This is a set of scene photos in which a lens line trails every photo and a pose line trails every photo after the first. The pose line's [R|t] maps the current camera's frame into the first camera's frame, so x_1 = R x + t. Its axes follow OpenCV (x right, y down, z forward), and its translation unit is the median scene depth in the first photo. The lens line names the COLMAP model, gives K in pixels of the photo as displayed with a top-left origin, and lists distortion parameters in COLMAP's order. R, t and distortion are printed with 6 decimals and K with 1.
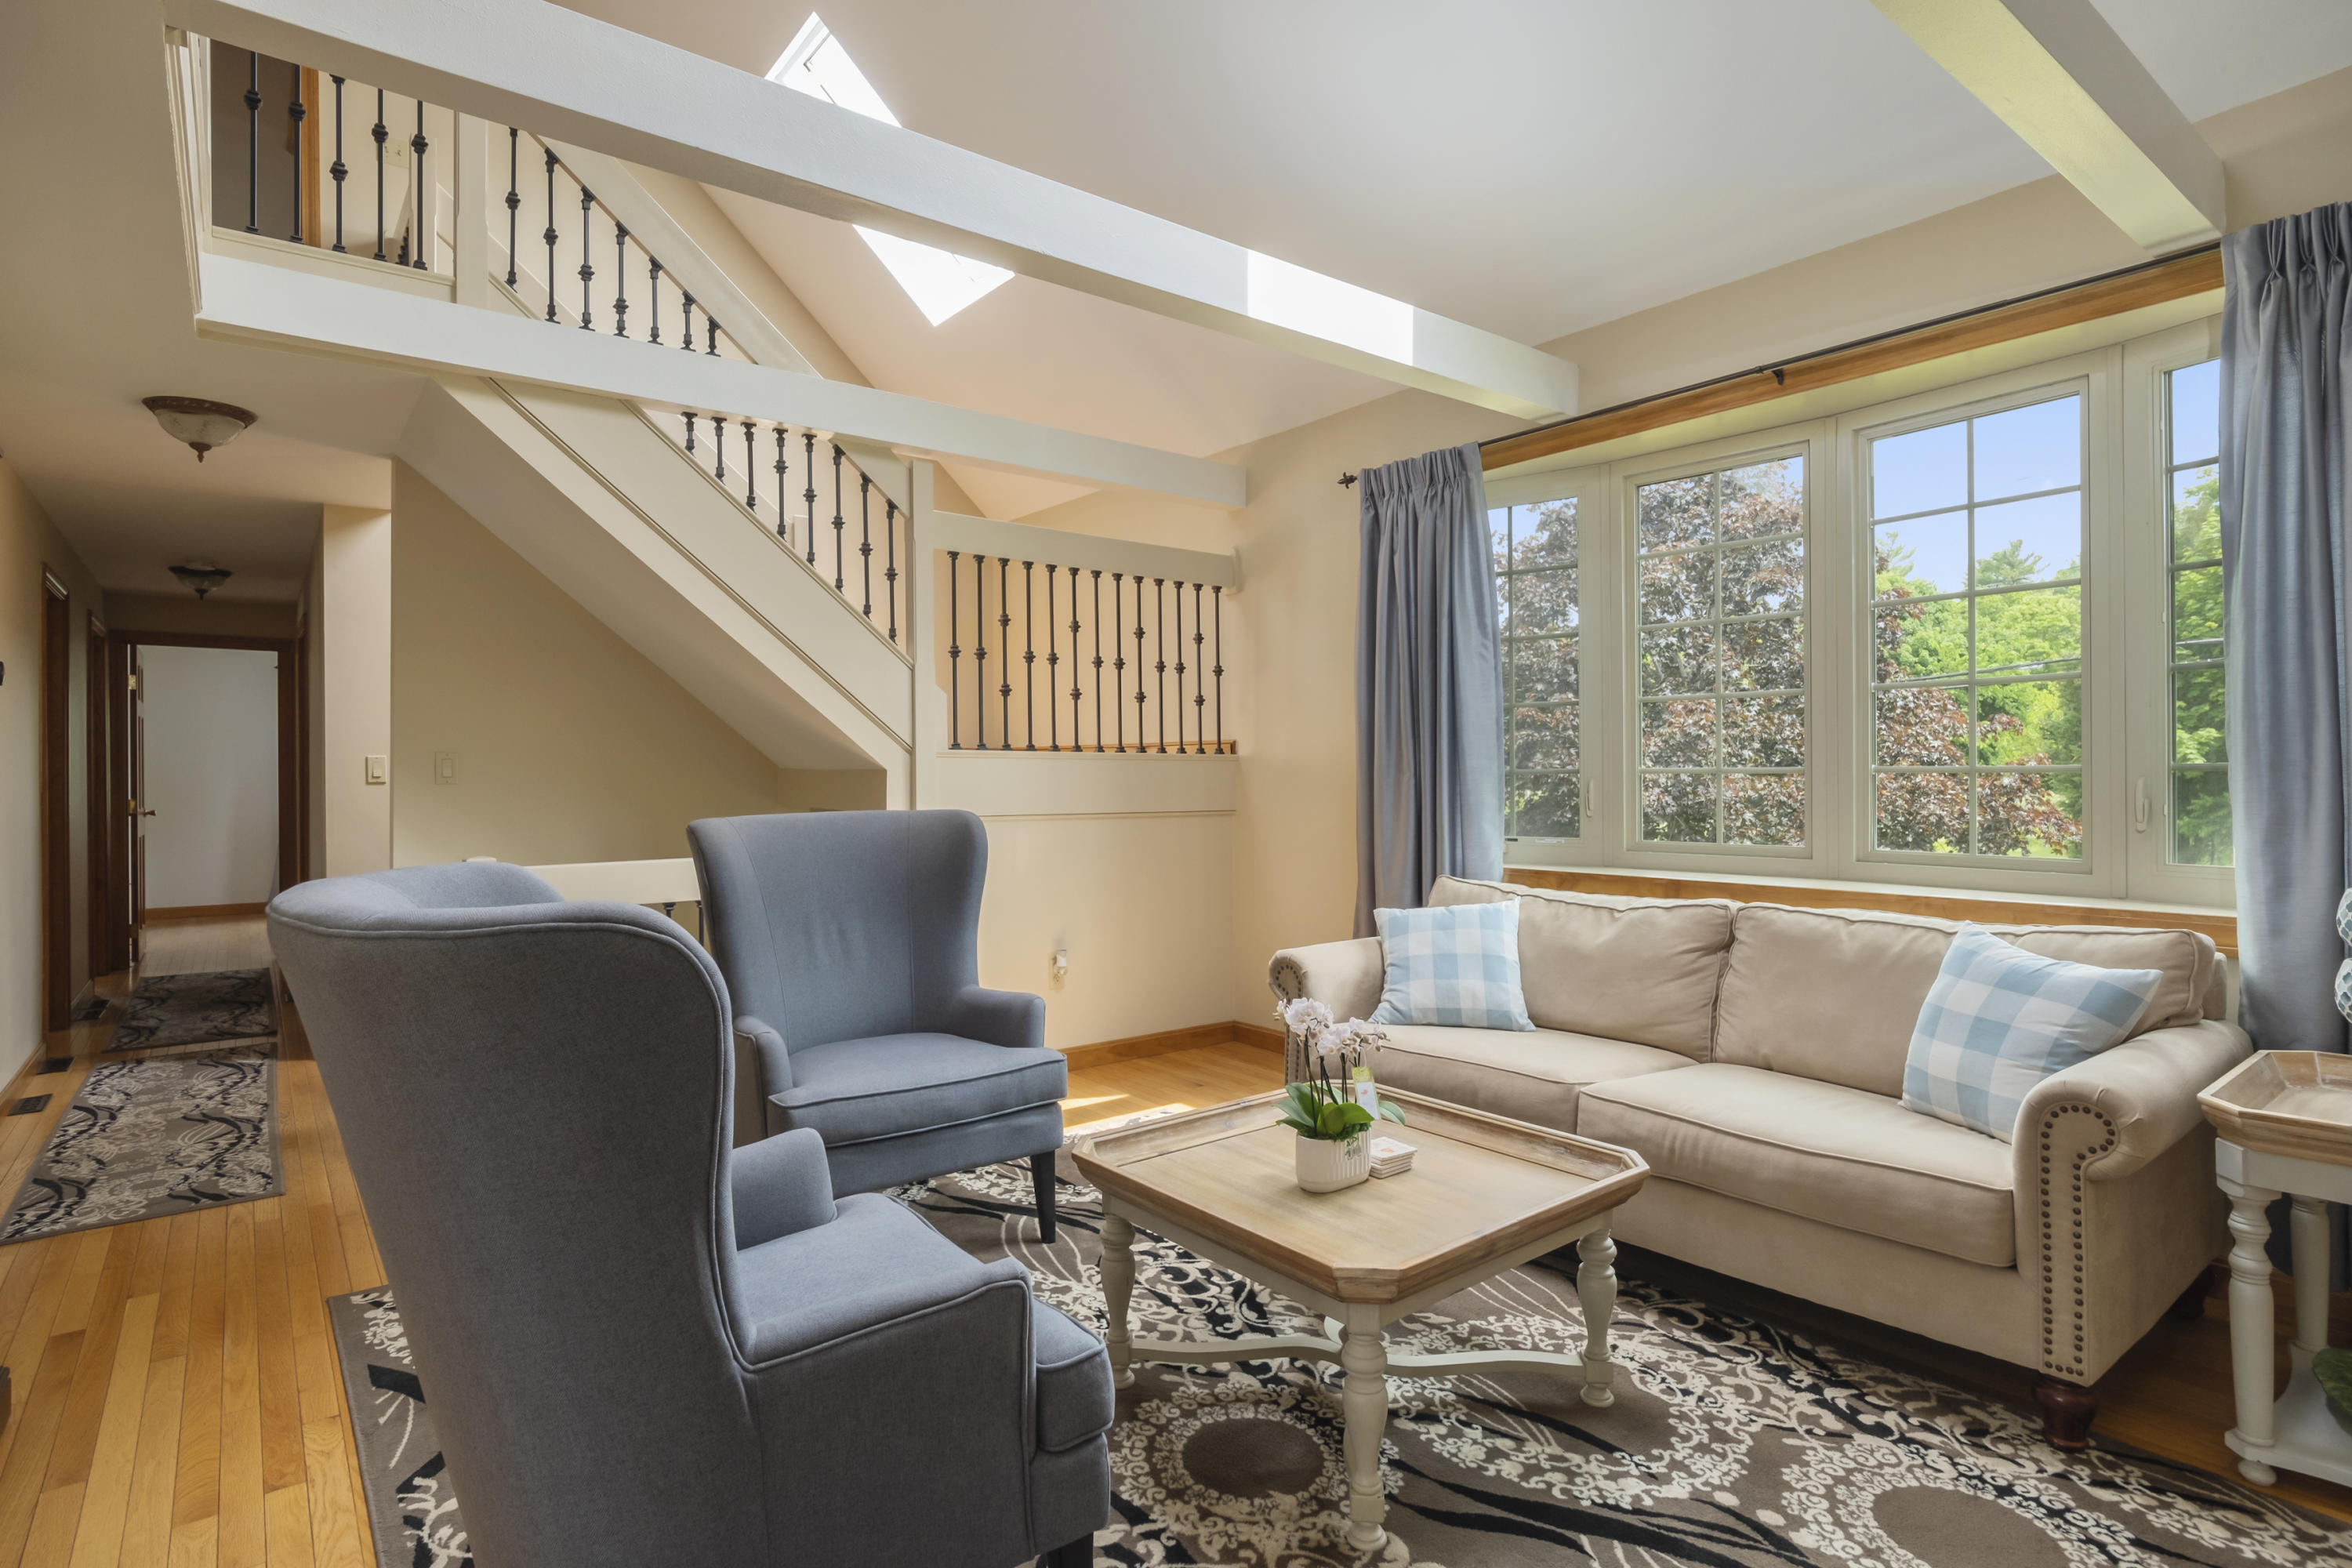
lens RADIAL K [[1200.2, 0, 1176.0], [0, 1200.2, 784.0], [0, 0, 1]] dist [0.000517, -0.016492]
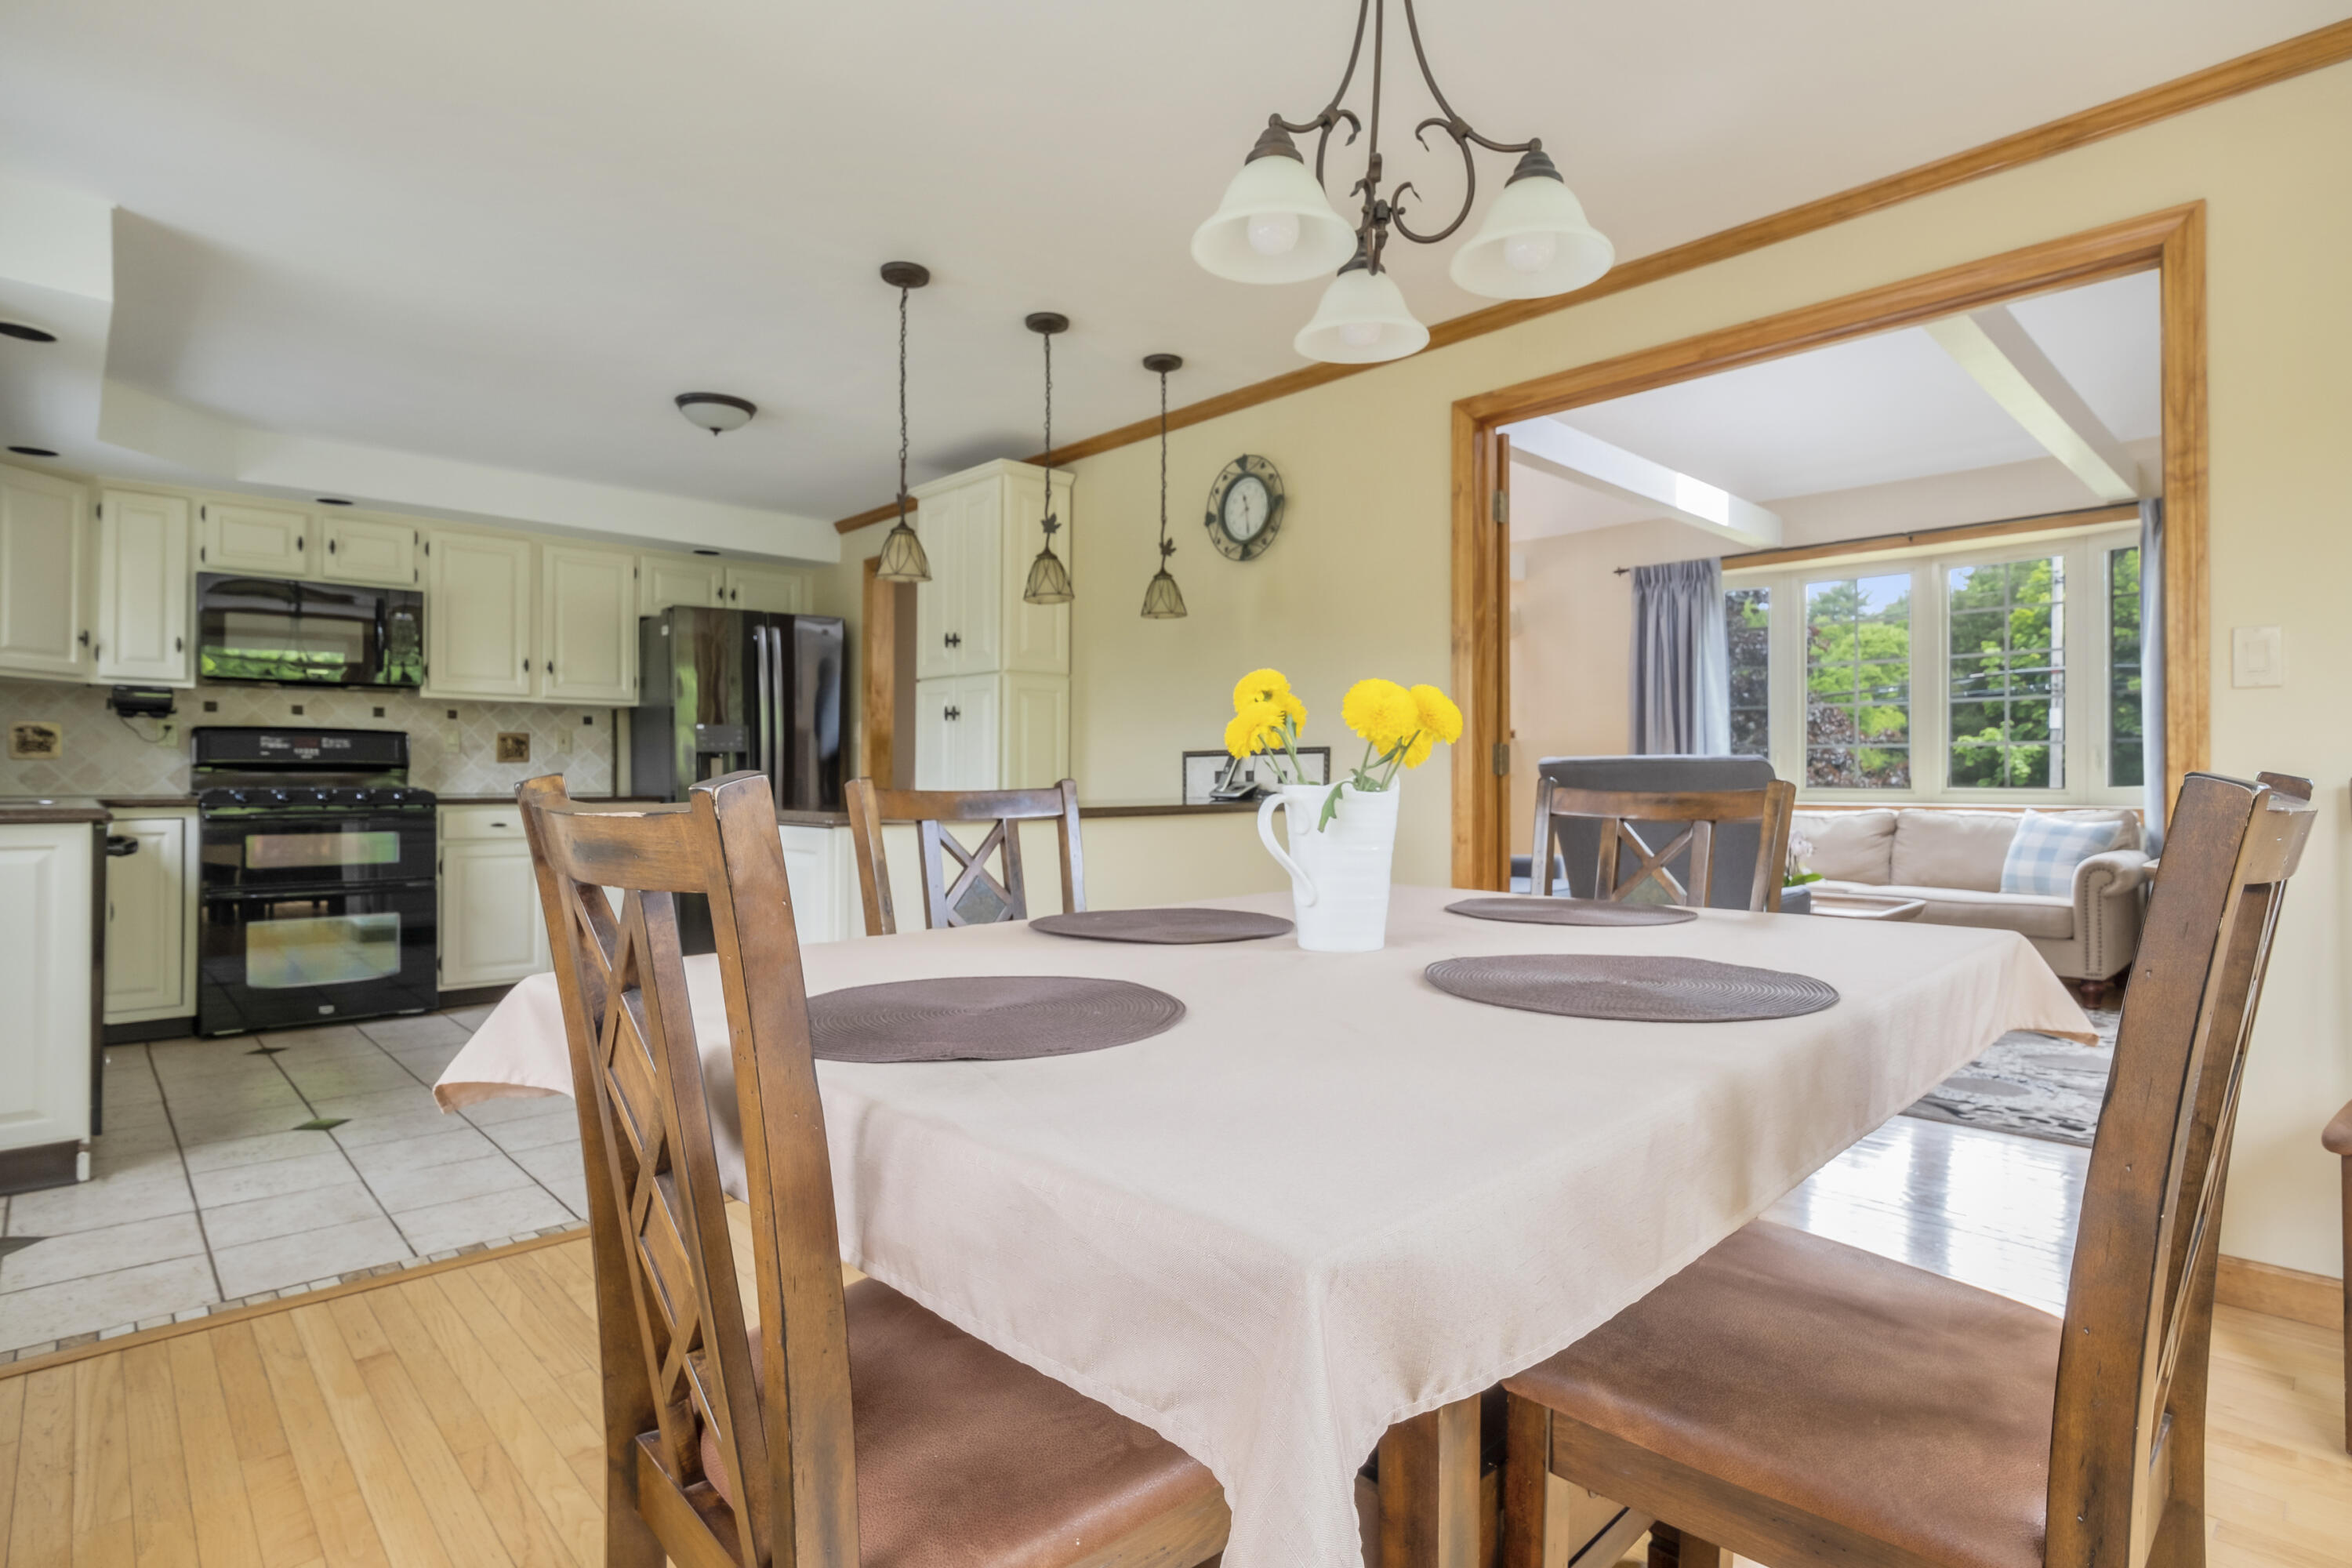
lens RADIAL K [[1174.5, 0, 1176.0], [0, 1174.5, 784.0], [0, 0, 1]] dist [-0.018659, -0.000015]
pose [[0.995303, 0.011737, 0.096095, -0.915672], [-0.011424, 0.999927, -0.003810, 0.078395], [-0.096133, 0.002695, 0.995365, -0.807205]]
